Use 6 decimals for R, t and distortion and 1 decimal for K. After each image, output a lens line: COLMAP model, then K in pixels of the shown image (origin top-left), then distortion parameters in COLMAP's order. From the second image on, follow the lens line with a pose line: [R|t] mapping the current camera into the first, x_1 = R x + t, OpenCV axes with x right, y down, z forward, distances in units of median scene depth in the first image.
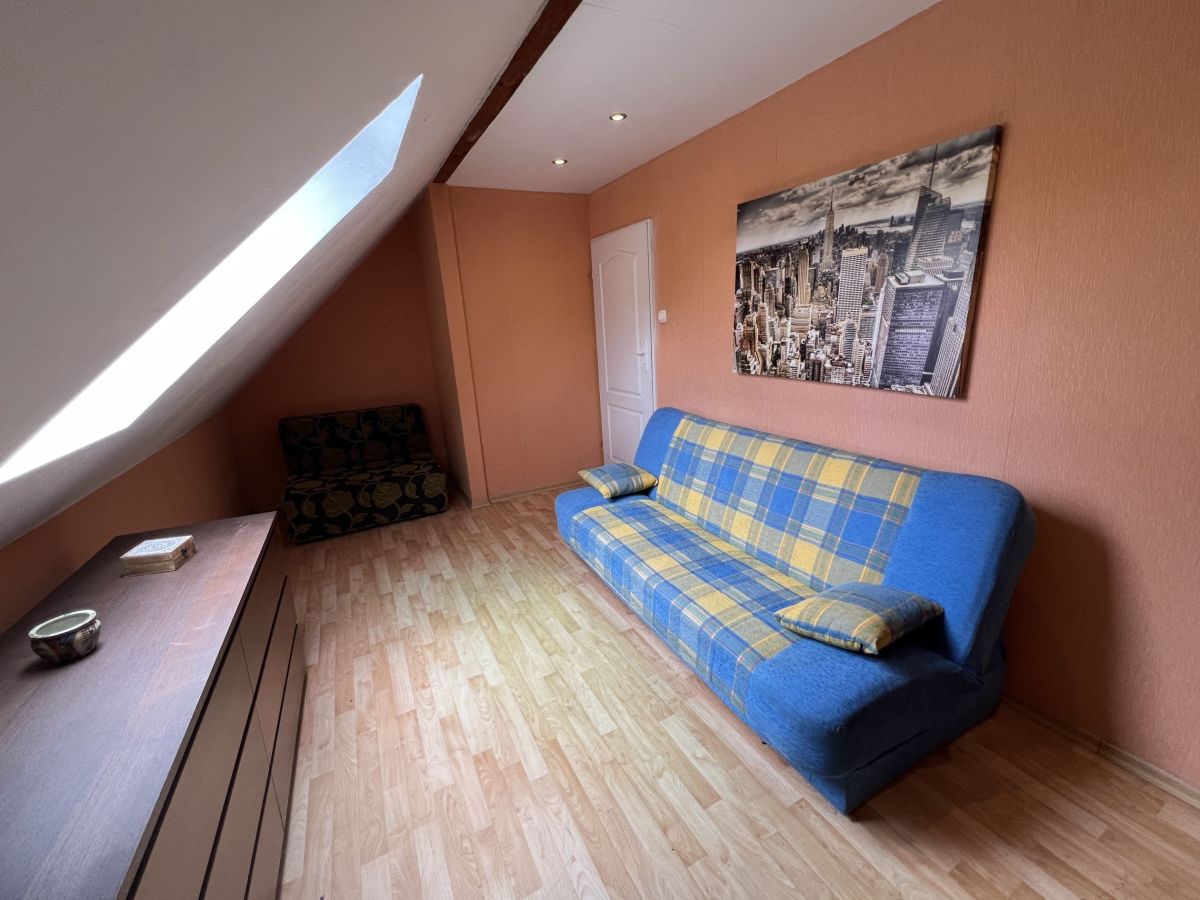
lens RADIAL K [[479.3, 0, 600.0], [0, 479.3, 450.0], [0, 0, 1]] dist [-0.000389, 0.000038]
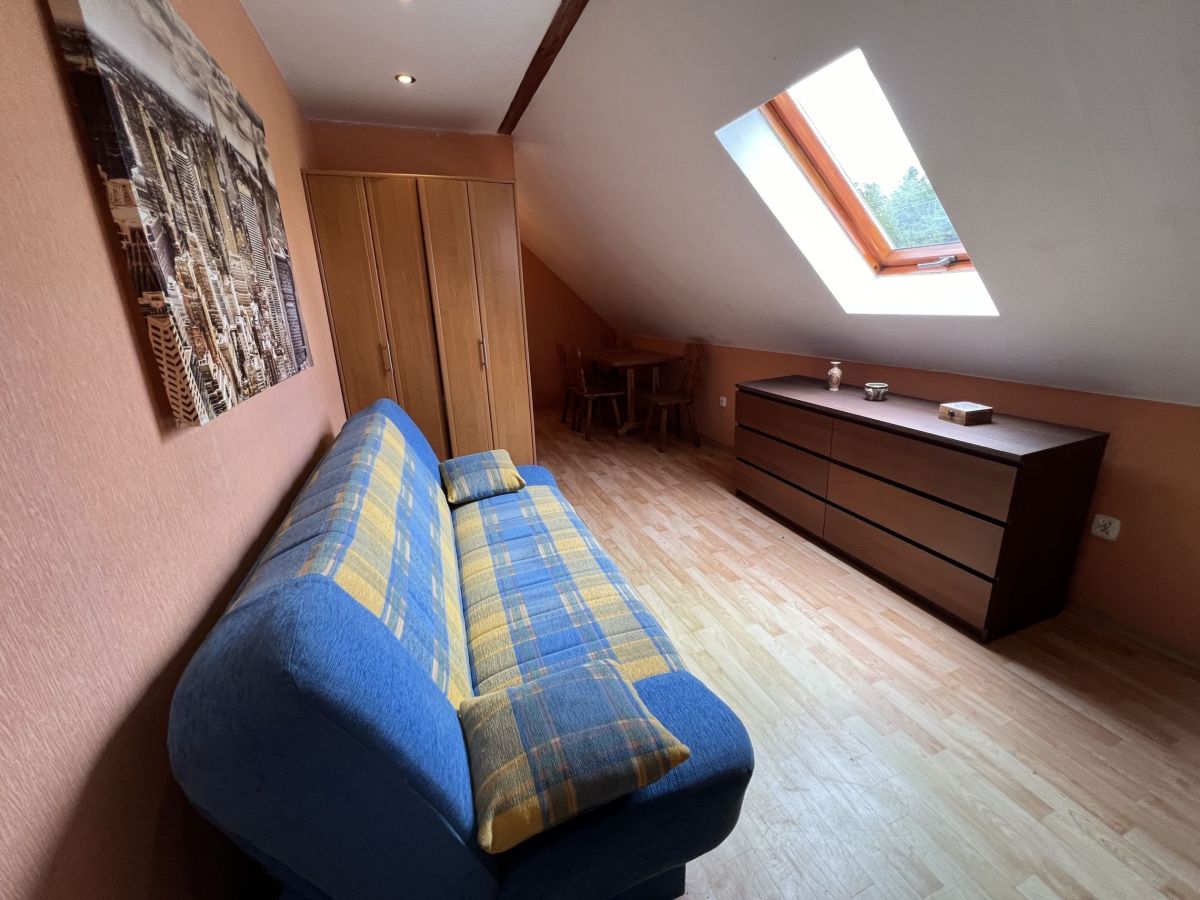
lens RADIAL K [[479.3, 0, 600.0], [0, 479.3, 450.0], [0, 0, 1]] dist [-0.000389, 0.000038]
pose [[-0.988557, 0.047711, 0.143105, -0.058781], [0.117272, 0.839771, 0.530125, -0.358216], [-0.094882, 0.540841, -0.835756, 1.543830]]
